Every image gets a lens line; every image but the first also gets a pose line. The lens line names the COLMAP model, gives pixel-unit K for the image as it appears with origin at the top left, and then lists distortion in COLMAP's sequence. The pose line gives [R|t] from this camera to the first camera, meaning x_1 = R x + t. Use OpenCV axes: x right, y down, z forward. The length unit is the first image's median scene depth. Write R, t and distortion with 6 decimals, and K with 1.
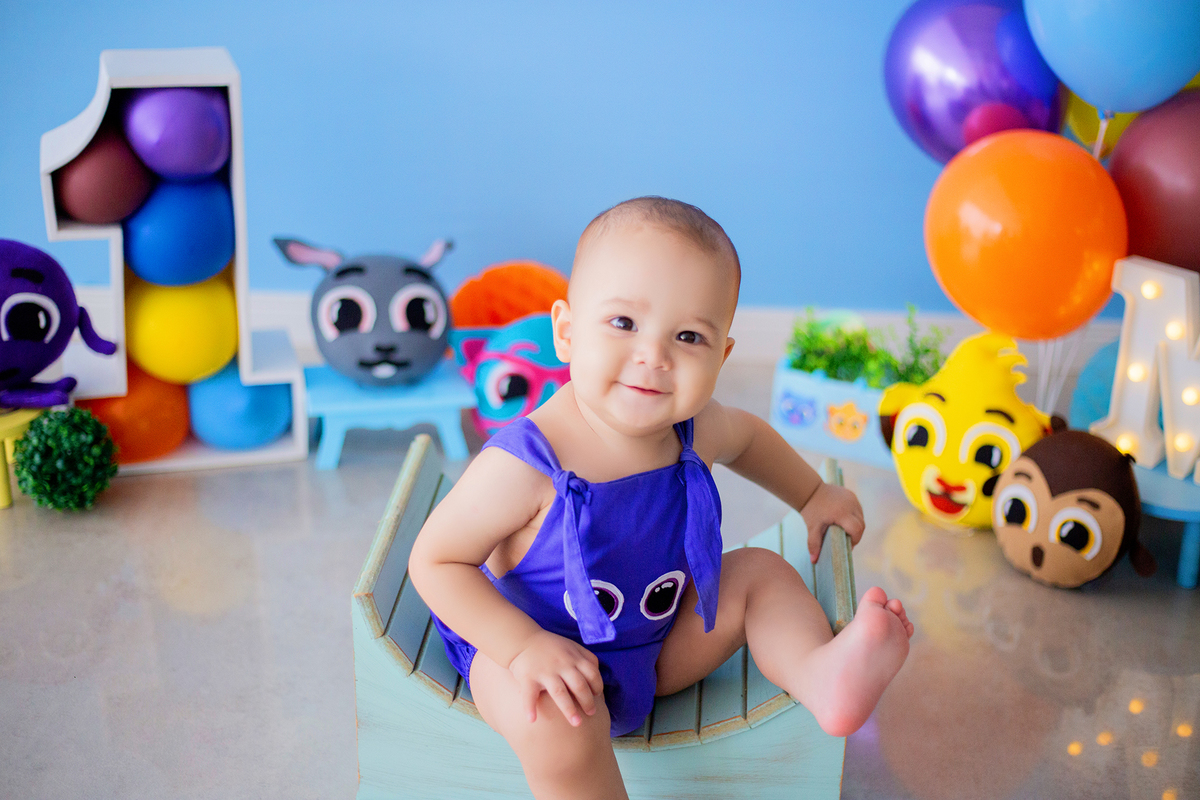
lens RADIAL K [[1803.1, 0, 599.6], [0, 1803.1, 396.6], [0, 0, 1]] dist [-0.111499, 0.000000]
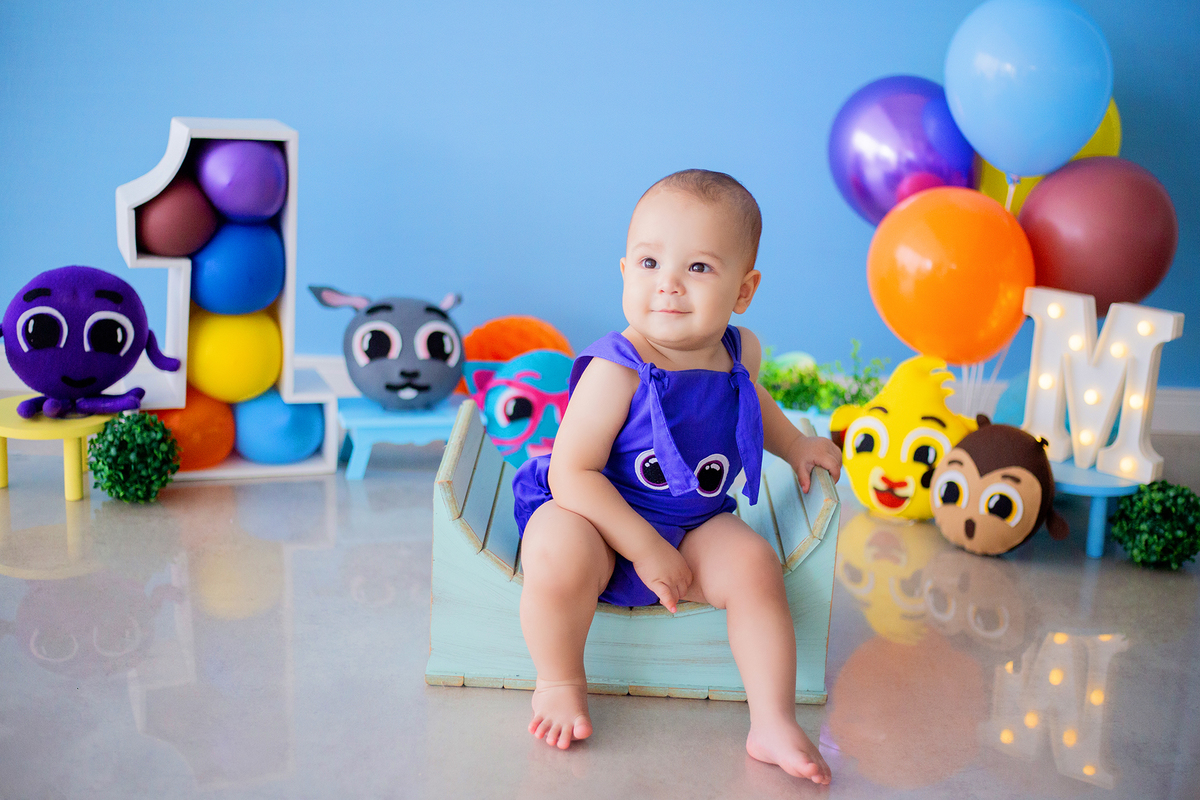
lens RADIAL K [[1803.1, 0, 610.7], [0, 1803.1, 401.9], [0, 0, 1]] dist [-0.111499, 0.000000]
pose [[0.997468, 0.008350, 0.070630, -0.074275], [0.001527, 0.990340, -0.138655, 0.159492], [-0.071105, 0.138412, 0.987819, -0.164727]]
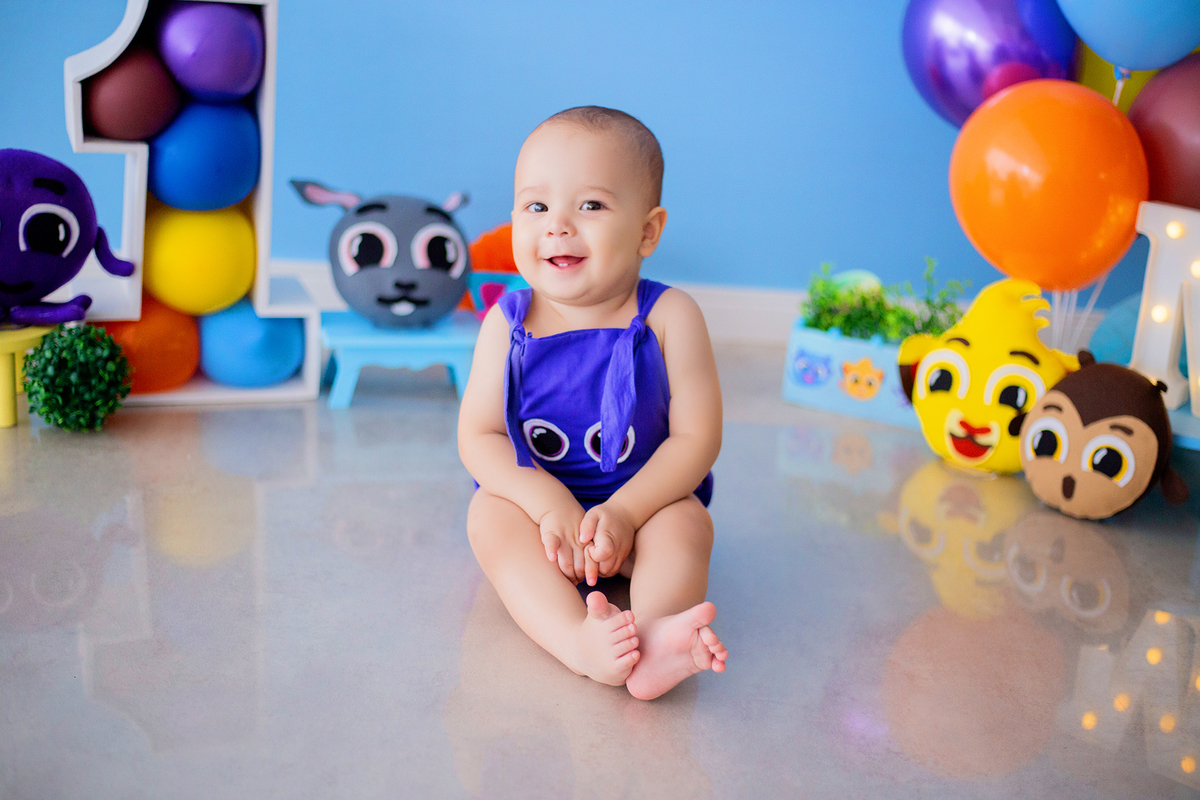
lens RADIAL K [[1803.1, 0, 604.5], [0, 1803.1, 389.9], [0, 0, 1]] dist [-0.111499, 0.000000]
pose [[0.997296, 0.029558, 0.067283, -0.077945], [-0.023061, 0.995175, -0.095366, 0.127315], [-0.069777, 0.093557, 0.993166, 0.016374]]
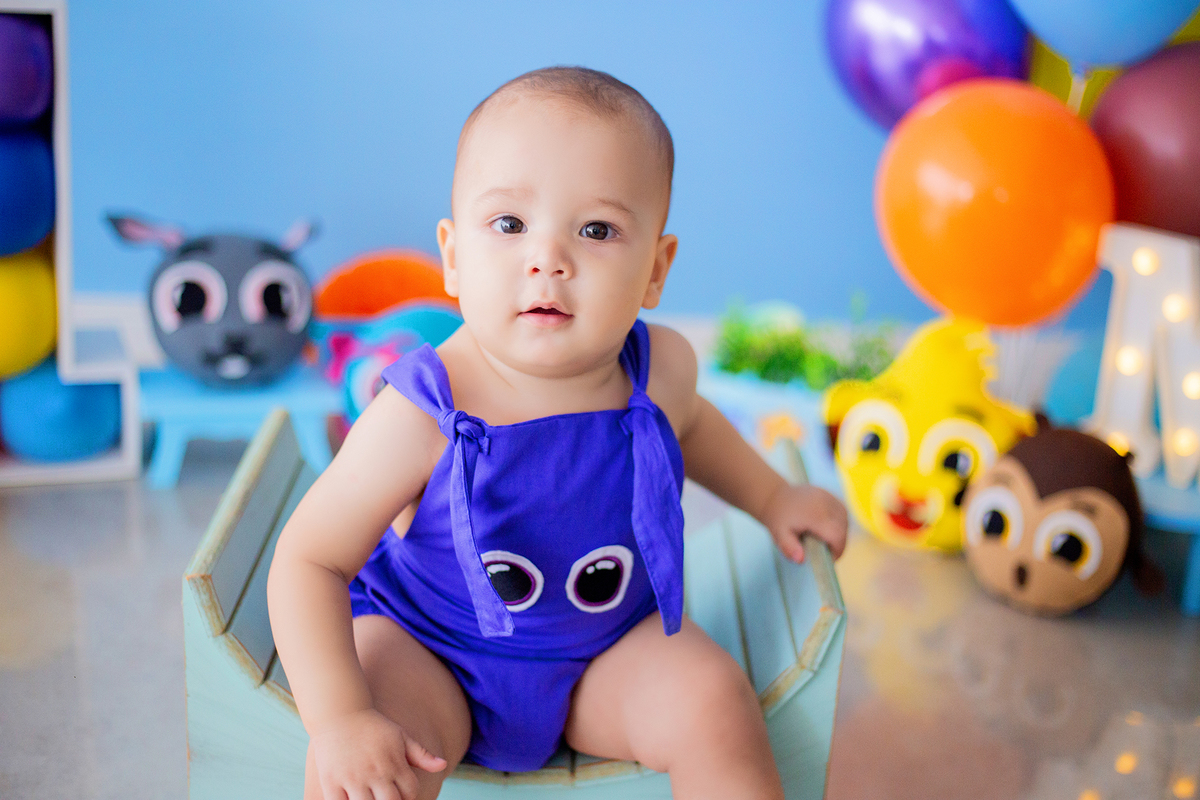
lens RADIAL K [[1803.1, 0, 598.3], [0, 1803.1, 420.3], [0, 0, 1]] dist [-0.111499, 0.000000]
pose [[0.996904, 0.007381, 0.078286, -0.016783], [-0.002242, 0.997849, -0.065520, 0.067429], [-0.078602, 0.065142, 0.994776, 0.167708]]
